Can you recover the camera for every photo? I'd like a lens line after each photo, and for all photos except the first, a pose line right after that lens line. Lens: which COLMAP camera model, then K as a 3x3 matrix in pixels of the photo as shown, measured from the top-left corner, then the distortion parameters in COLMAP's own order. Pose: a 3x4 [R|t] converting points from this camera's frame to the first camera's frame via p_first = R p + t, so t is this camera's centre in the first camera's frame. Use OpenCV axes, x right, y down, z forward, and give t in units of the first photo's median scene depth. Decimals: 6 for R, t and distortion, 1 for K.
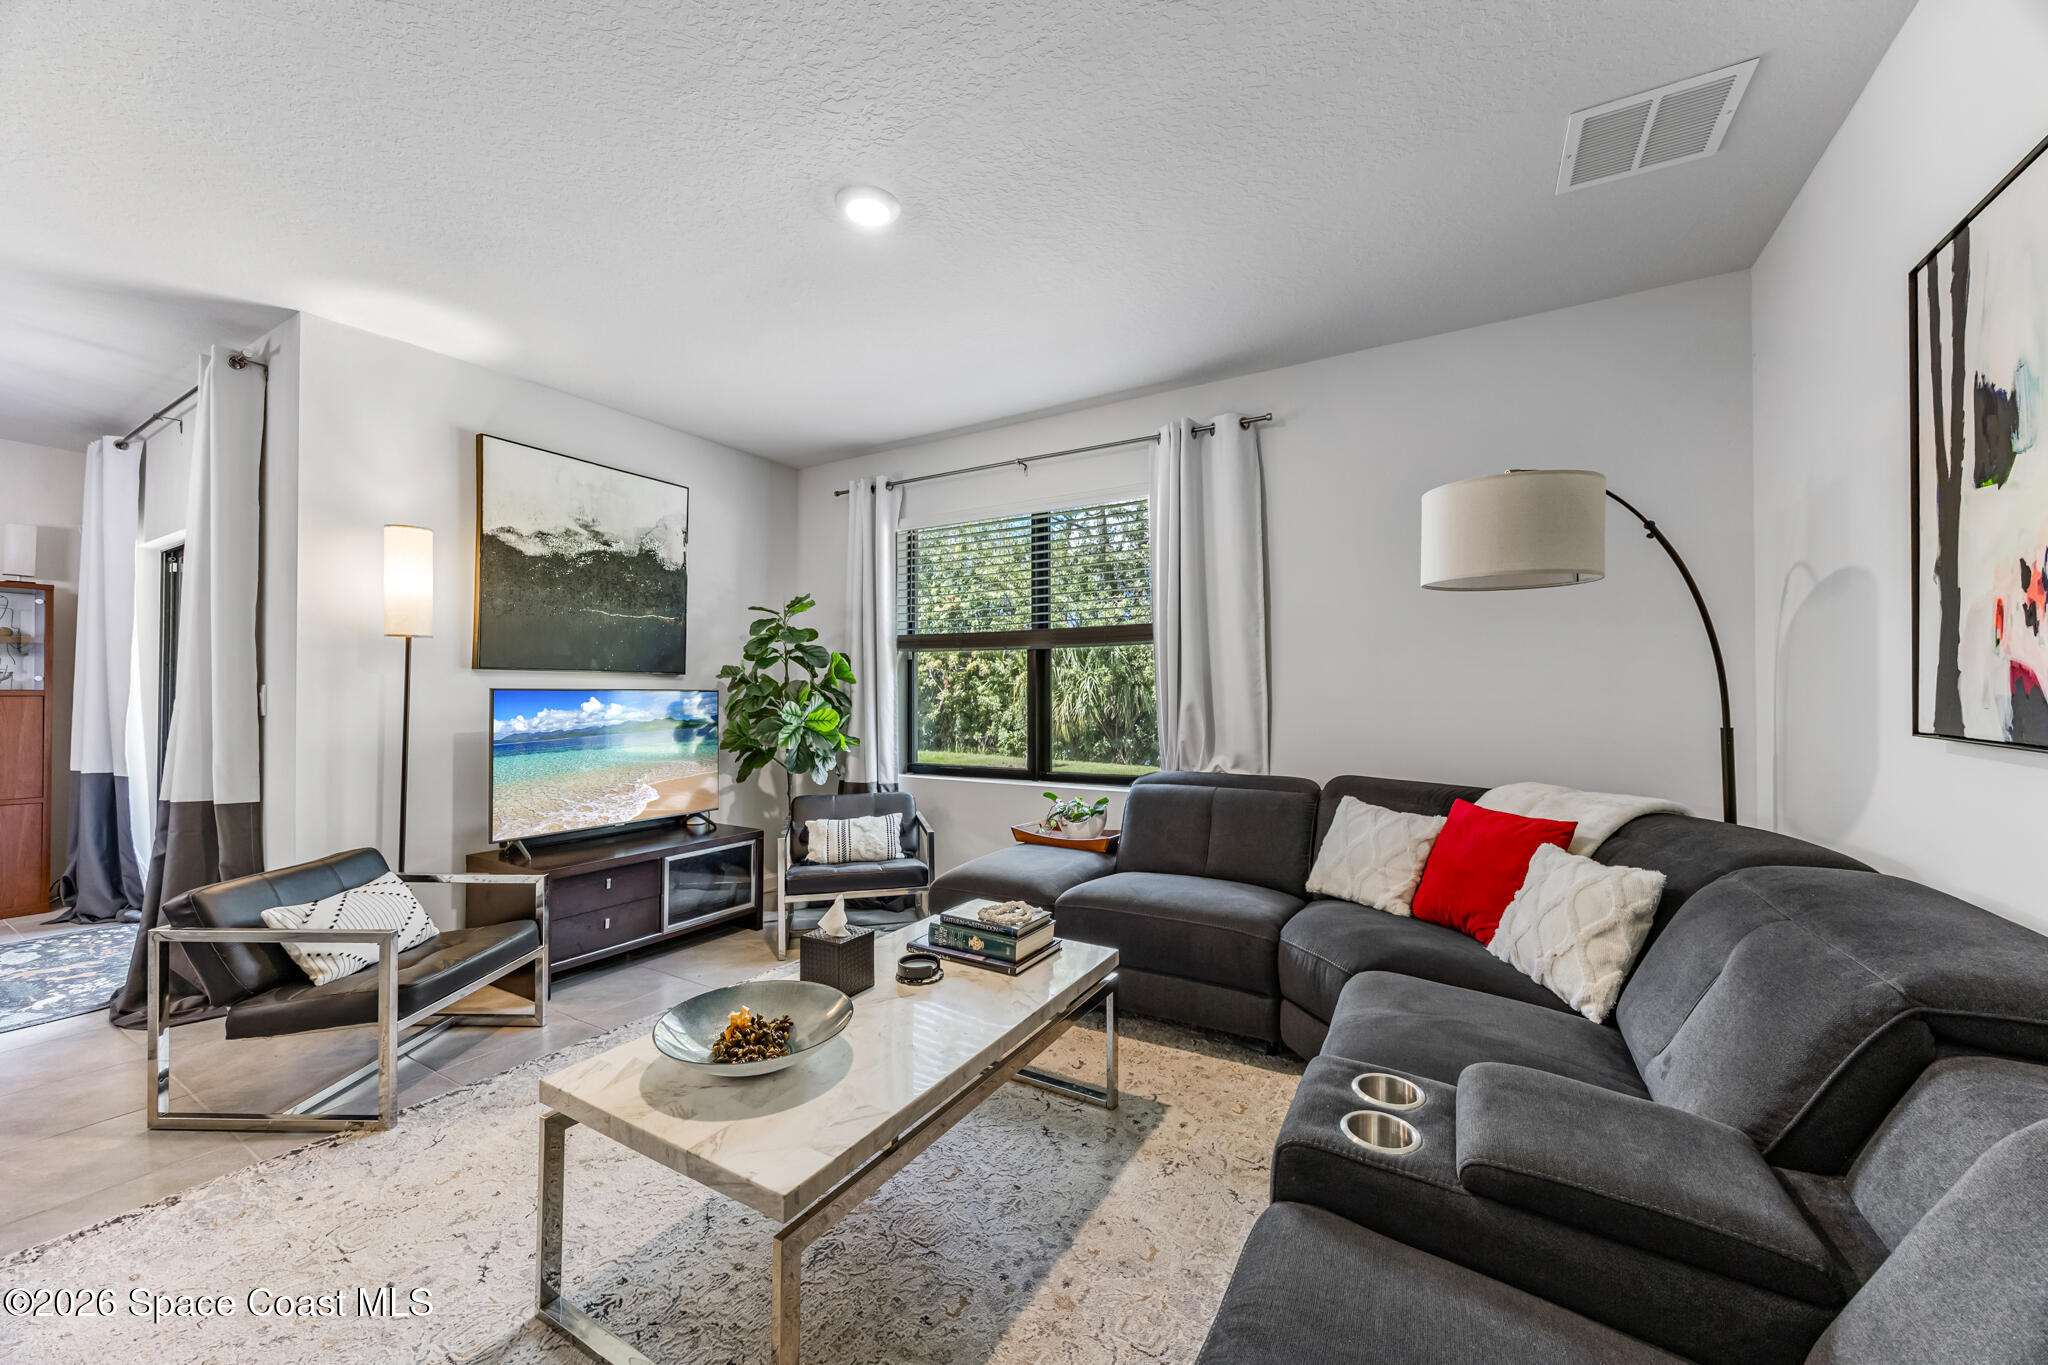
lens RADIAL K [[795.9, 0, 999.5], [0, 795.9, 663.4], [0, 0, 1]] dist [0.002999, 0.000104]
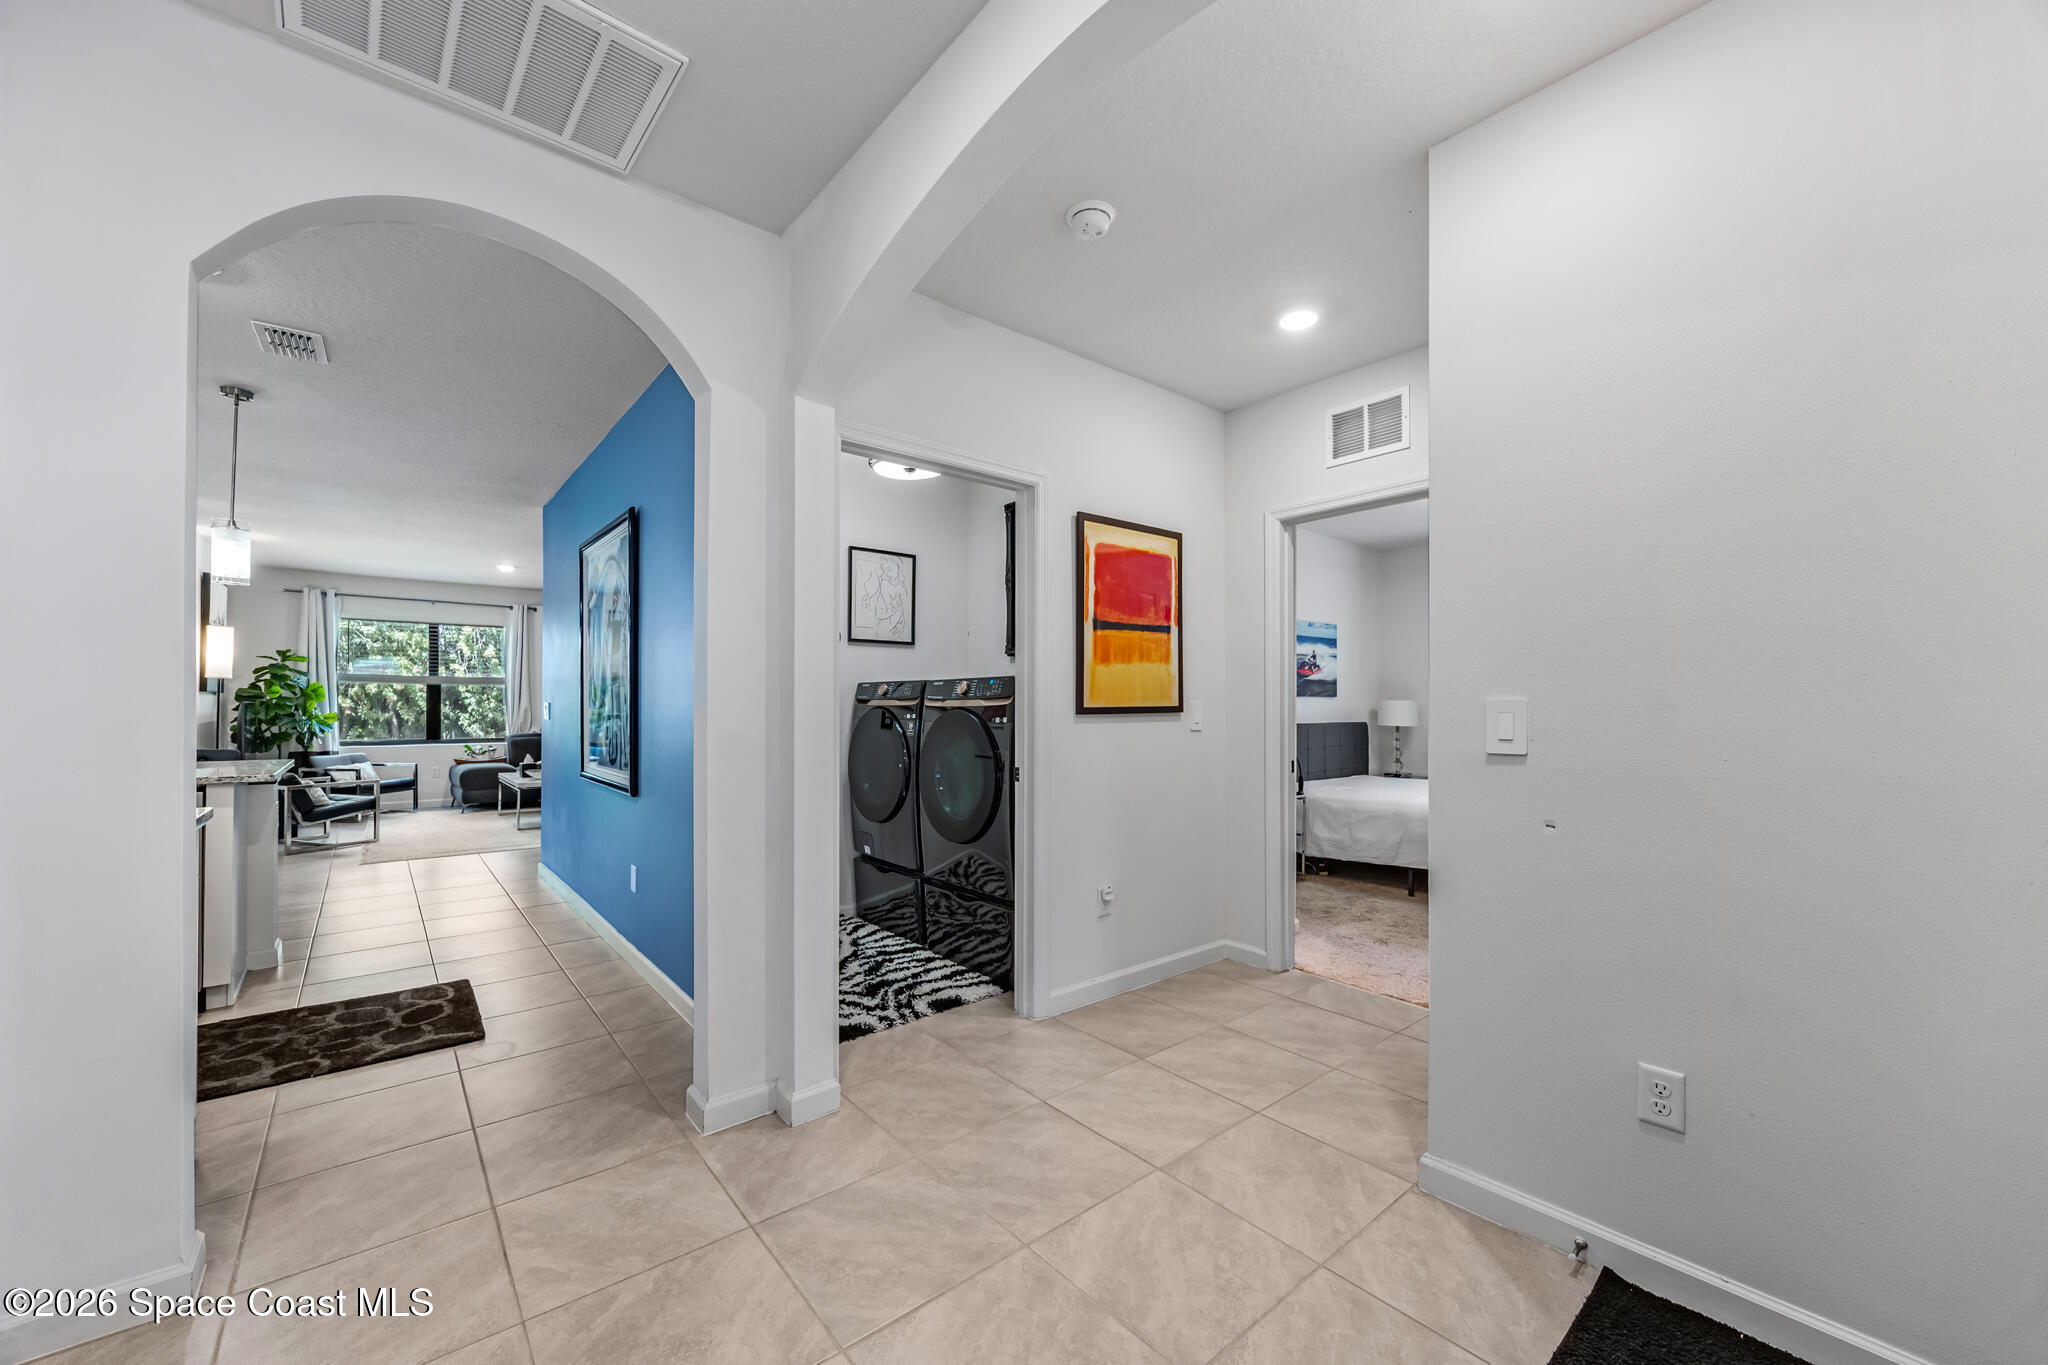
lens RADIAL K [[795.9, 0, 1023.5], [0, 795.9, 698.1], [0, 0, 1]] dist [0.002999, 0.000104]
pose [[0.310019, 0.011639, 0.950659, -1.678351], [-0.039234, 0.999230, 0.000561, -0.049970], [-0.949920, -0.037472, 0.310237, -1.347815]]
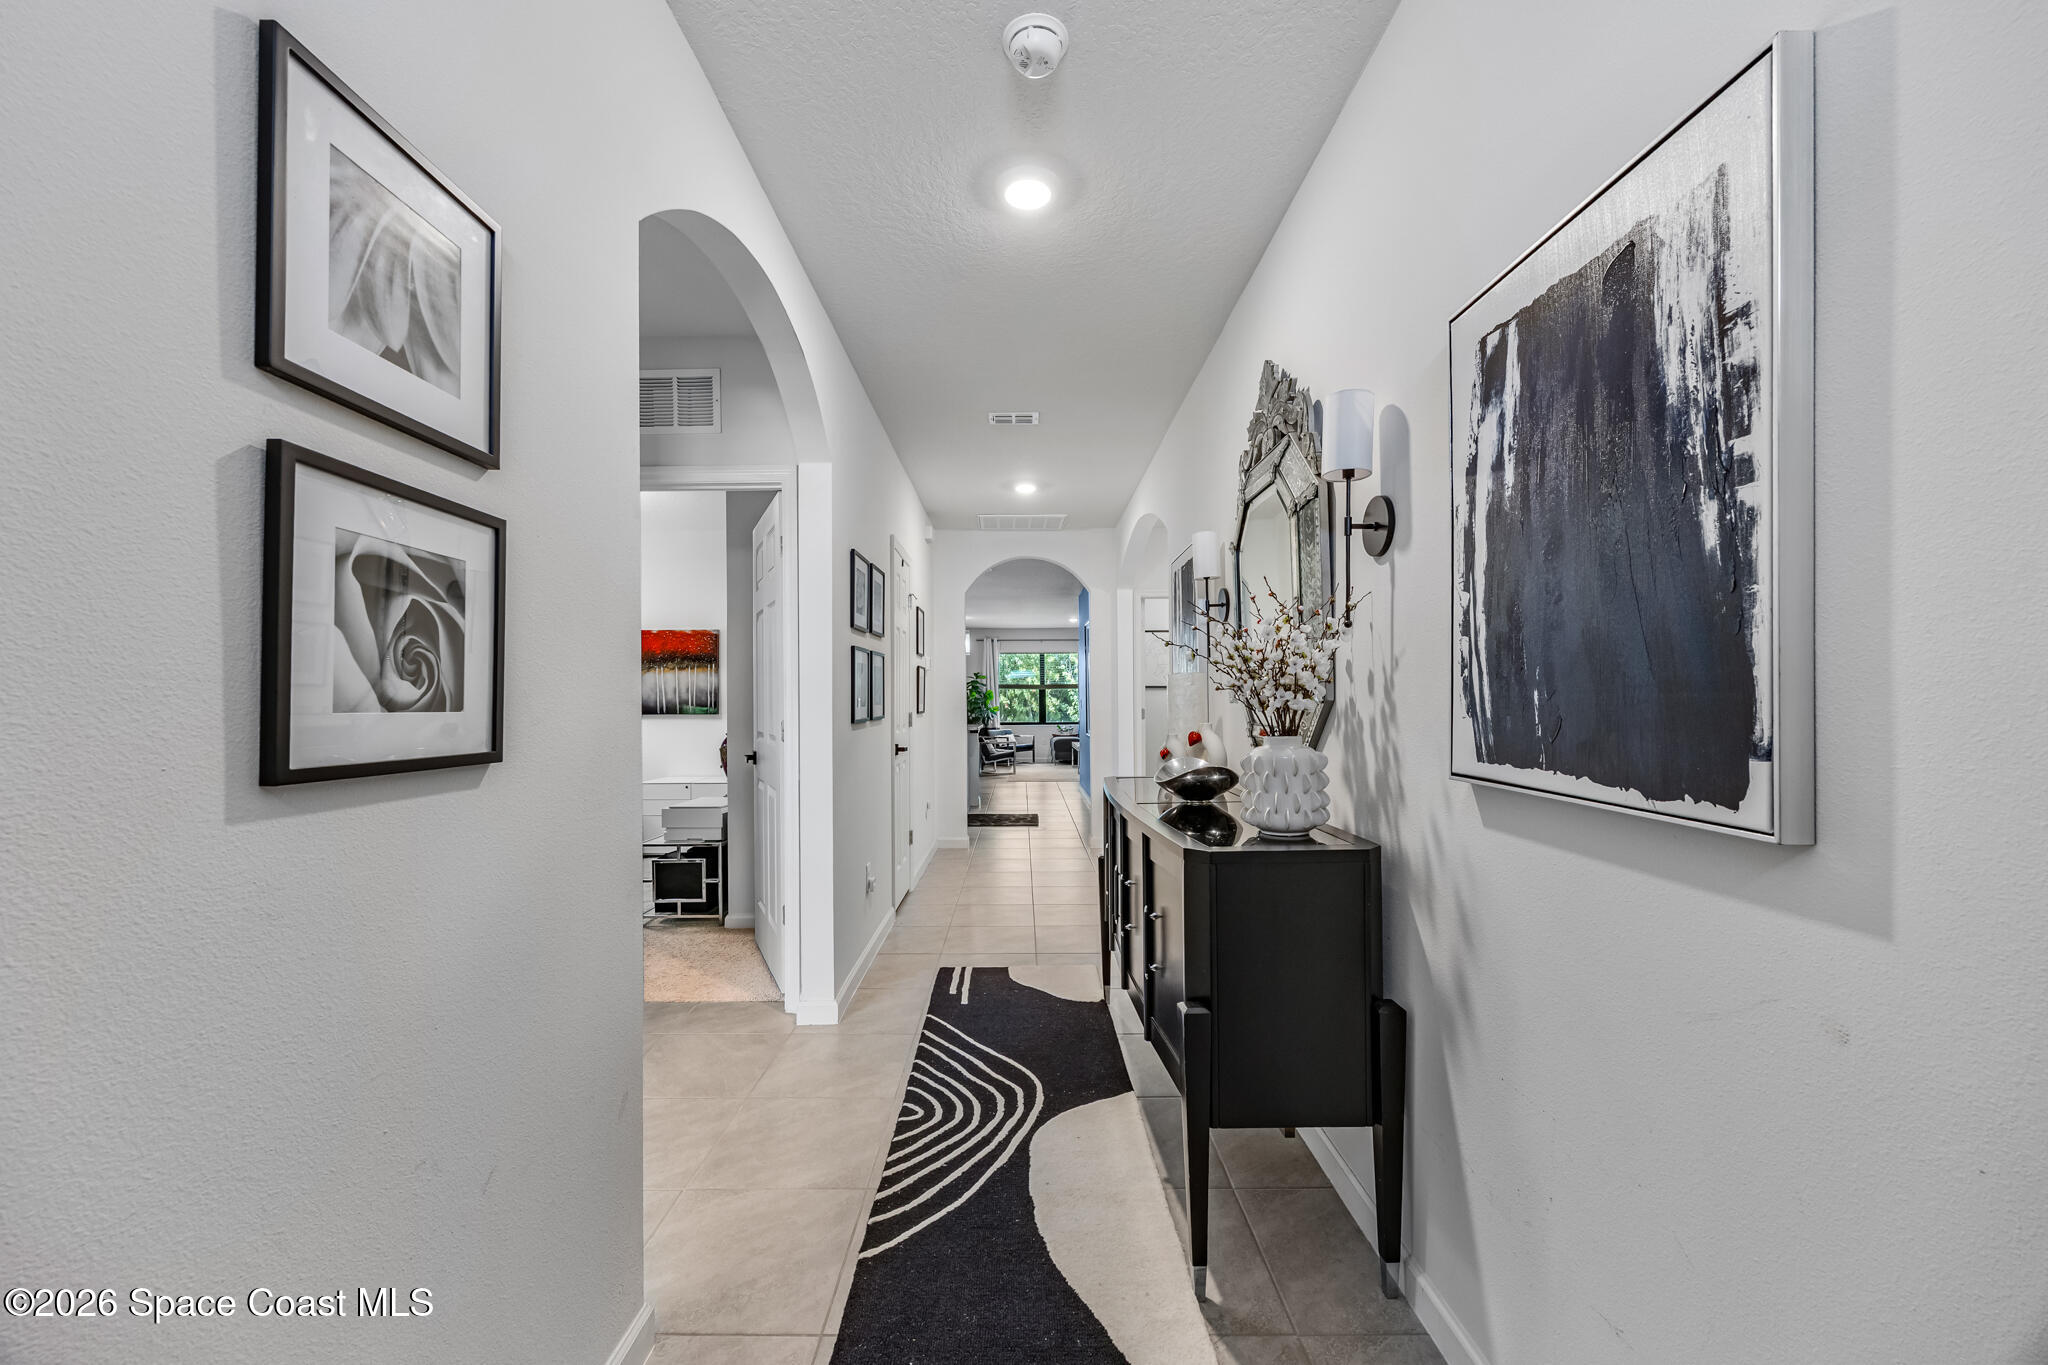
lens RADIAL K [[795.9, 0, 1022.6], [0, 795.9, 694.3], [0, 0, 1]] dist [0.002999, 0.000104]
pose [[0.842473, 0.005659, 0.538709, -2.199234], [-0.021226, 0.999517, 0.022695, -0.084560], [-0.538321, -0.030555, 0.842186, -2.252267]]
